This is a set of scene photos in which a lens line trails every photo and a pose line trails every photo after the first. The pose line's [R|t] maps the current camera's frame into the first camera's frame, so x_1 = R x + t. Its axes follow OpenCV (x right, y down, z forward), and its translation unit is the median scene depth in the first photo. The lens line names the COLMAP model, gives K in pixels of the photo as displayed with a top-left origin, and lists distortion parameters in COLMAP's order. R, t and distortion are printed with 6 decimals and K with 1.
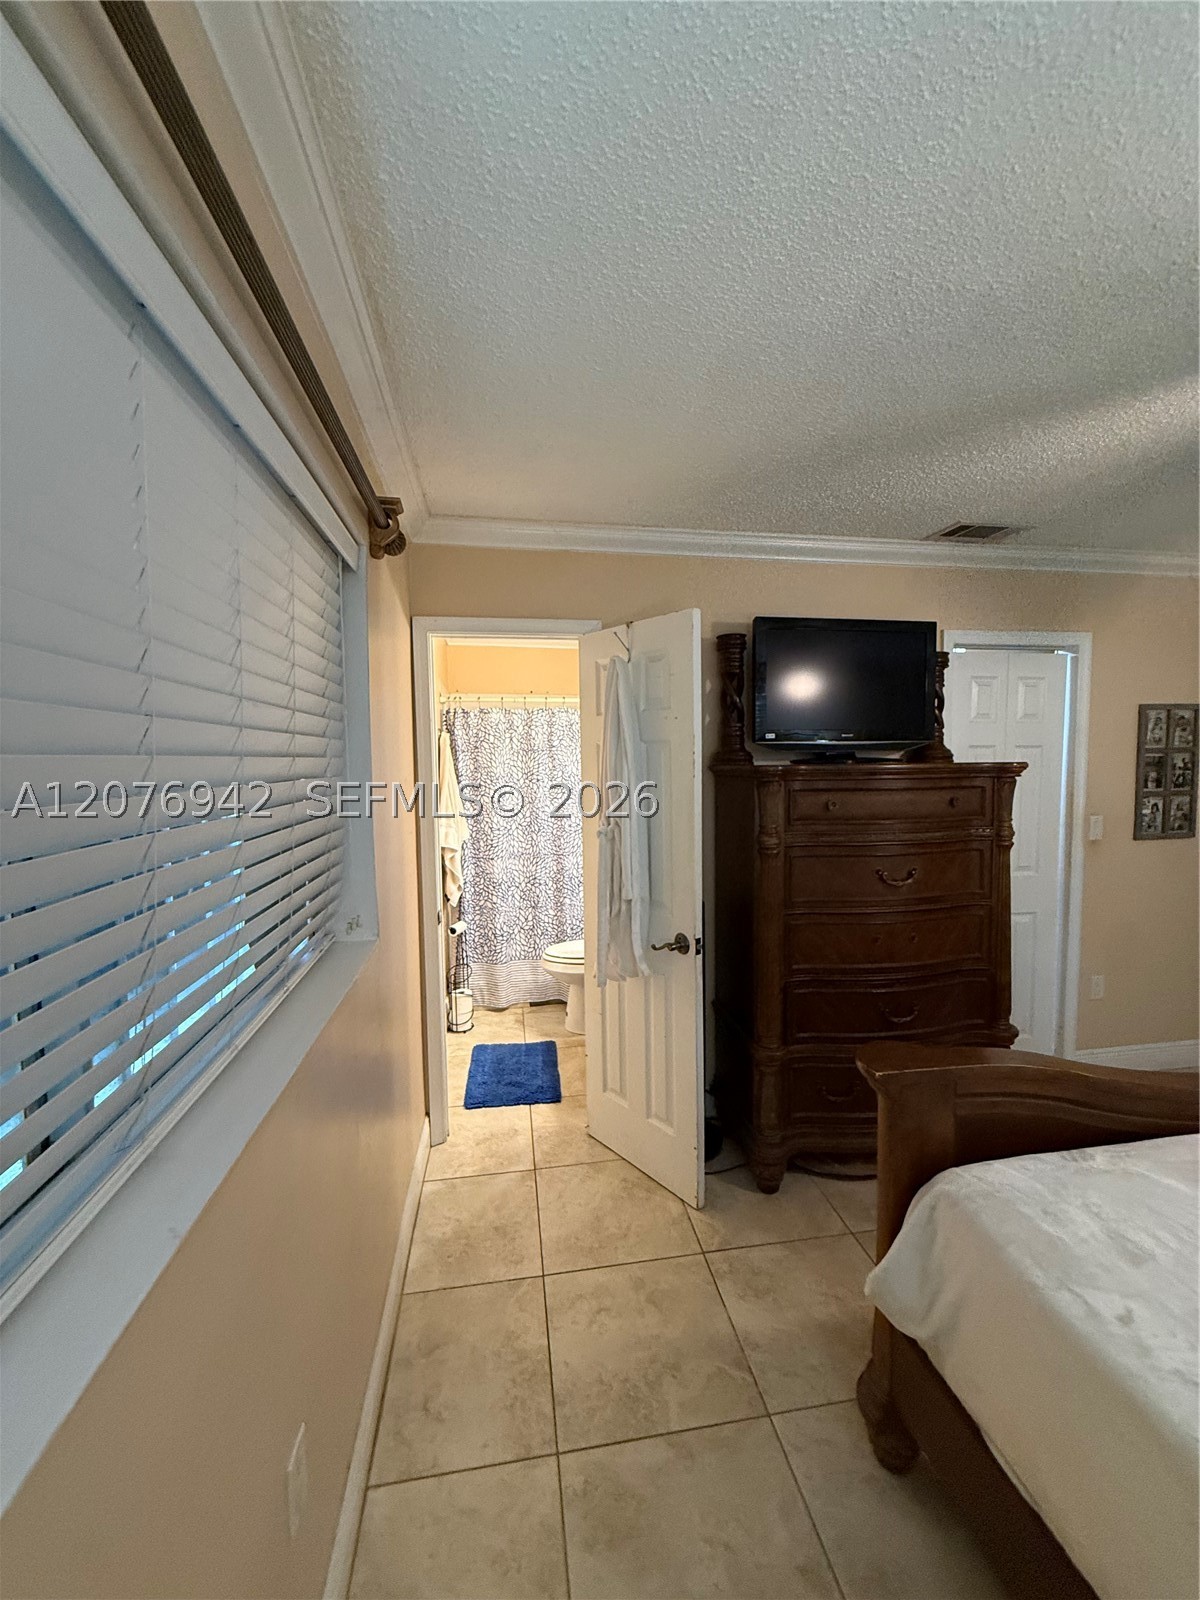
lens RADIAL K [[639.0, 0, 600.8], [0, 639.0, 796.0], [0, 0, 1]] dist [0.000604, 0.000136]
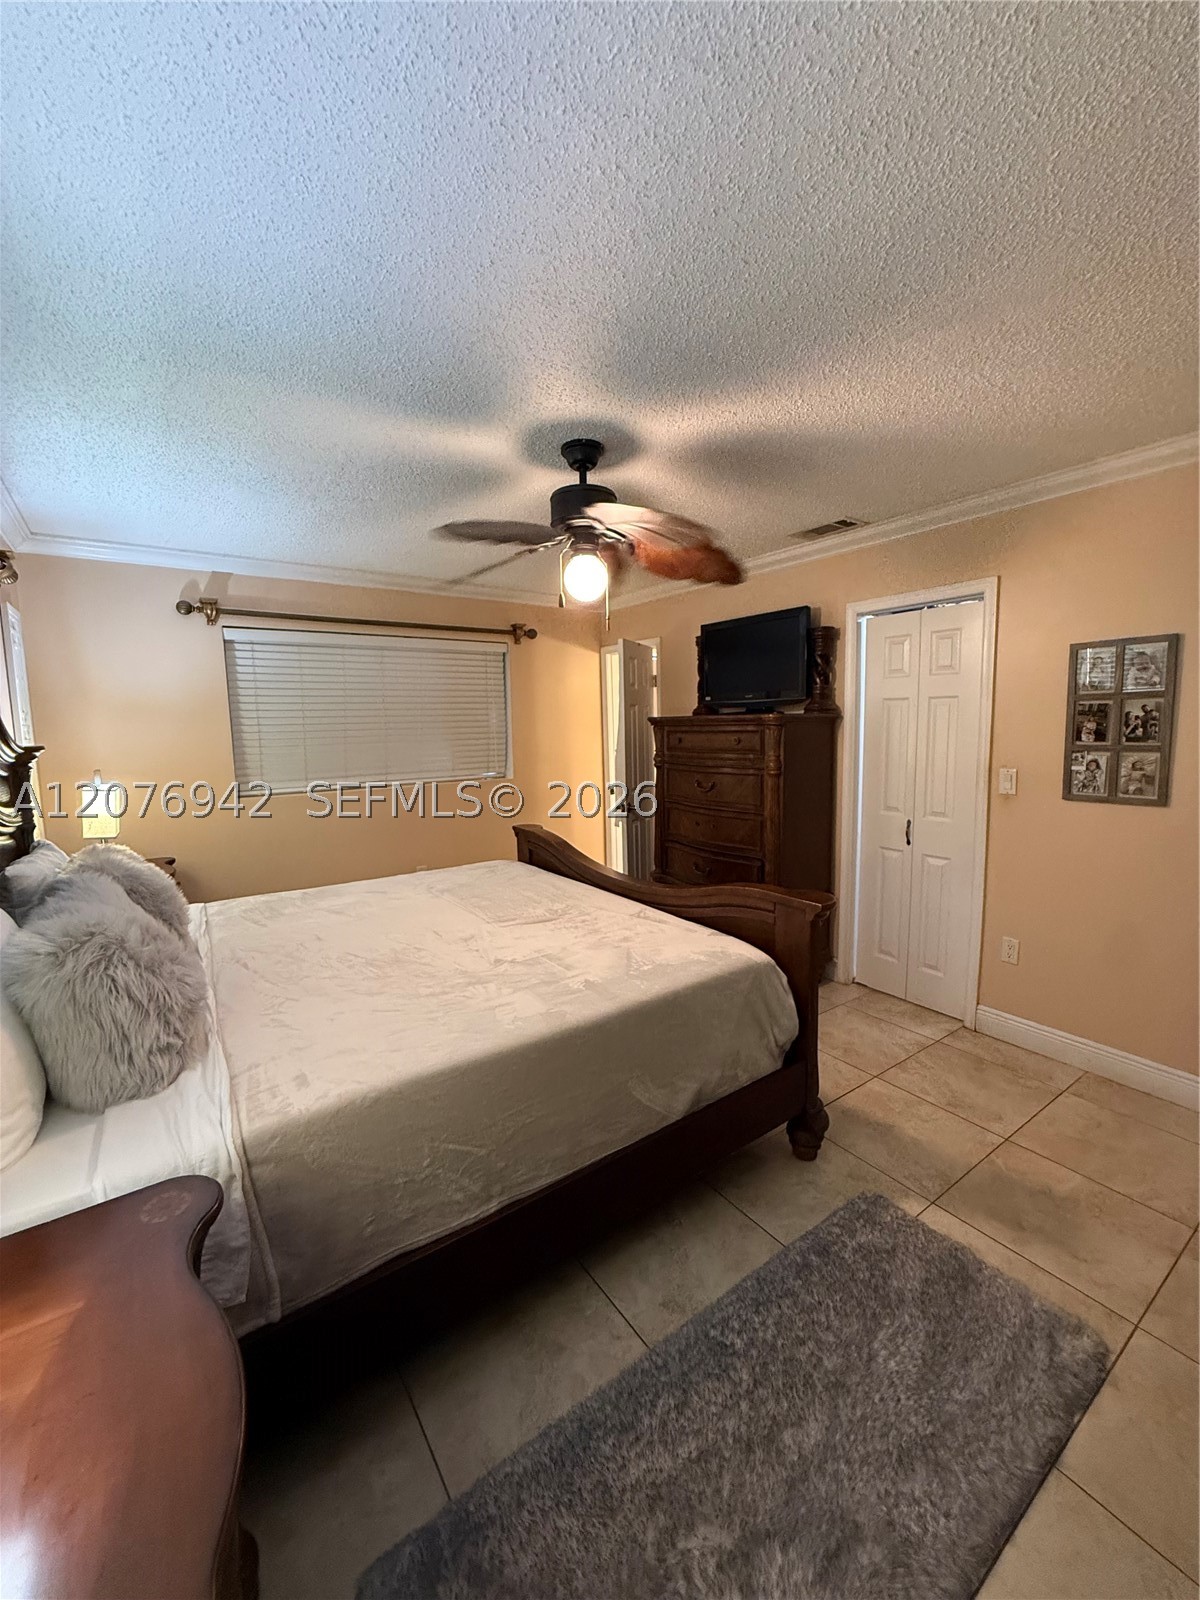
lens RADIAL K [[639.0, 0, 600.8], [0, 639.0, 796.0], [0, 0, 1]] dist [0.000604, 0.000136]
pose [[0.444494, 0.105756, -0.889517, 1.714591], [-0.040948, 0.994367, 0.097760, 0.004540], [0.894845, -0.007030, 0.446321, 0.043485]]
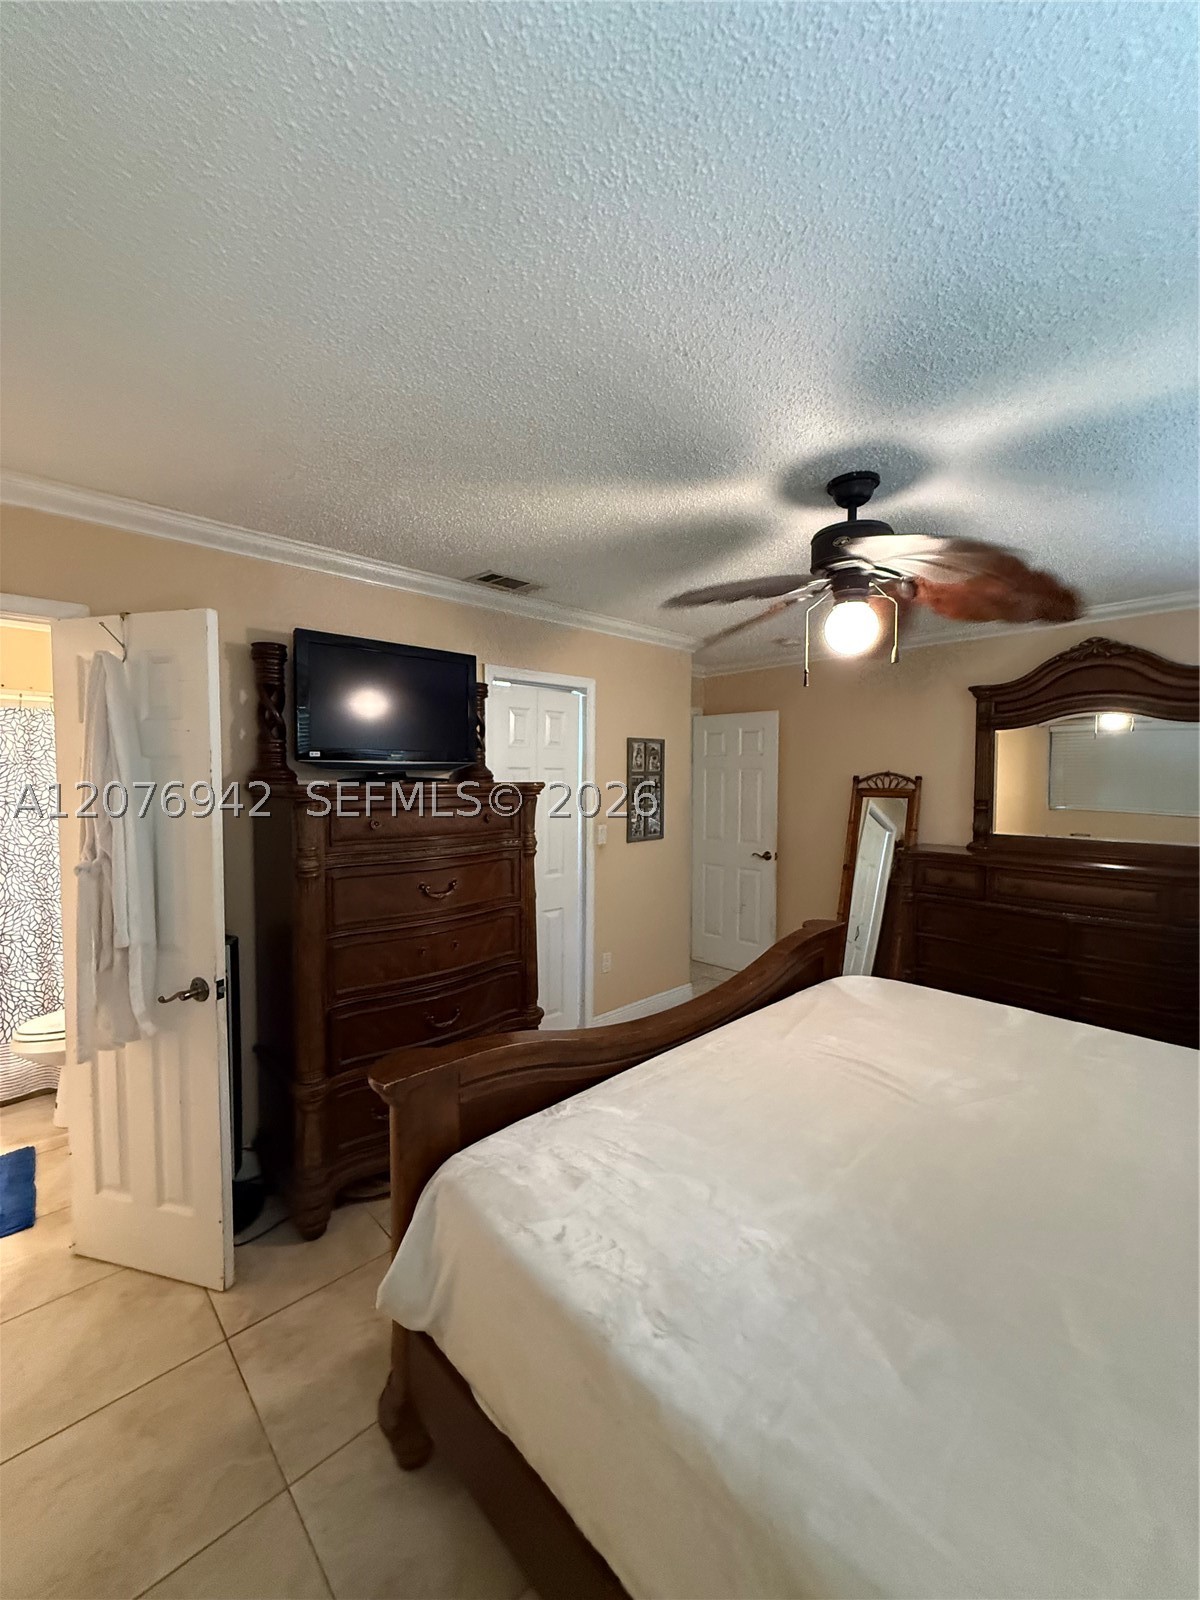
lens RADIAL K [[639.0, 0, 600.8], [0, 639.0, 796.0], [0, 0, 1]] dist [0.000604, 0.000136]
pose [[0.819658, -0.008647, 0.572788, 0.072251], [0.024209, 0.999516, -0.019553, -0.002021], [-0.572341, 0.029893, 0.819470, -0.031446]]
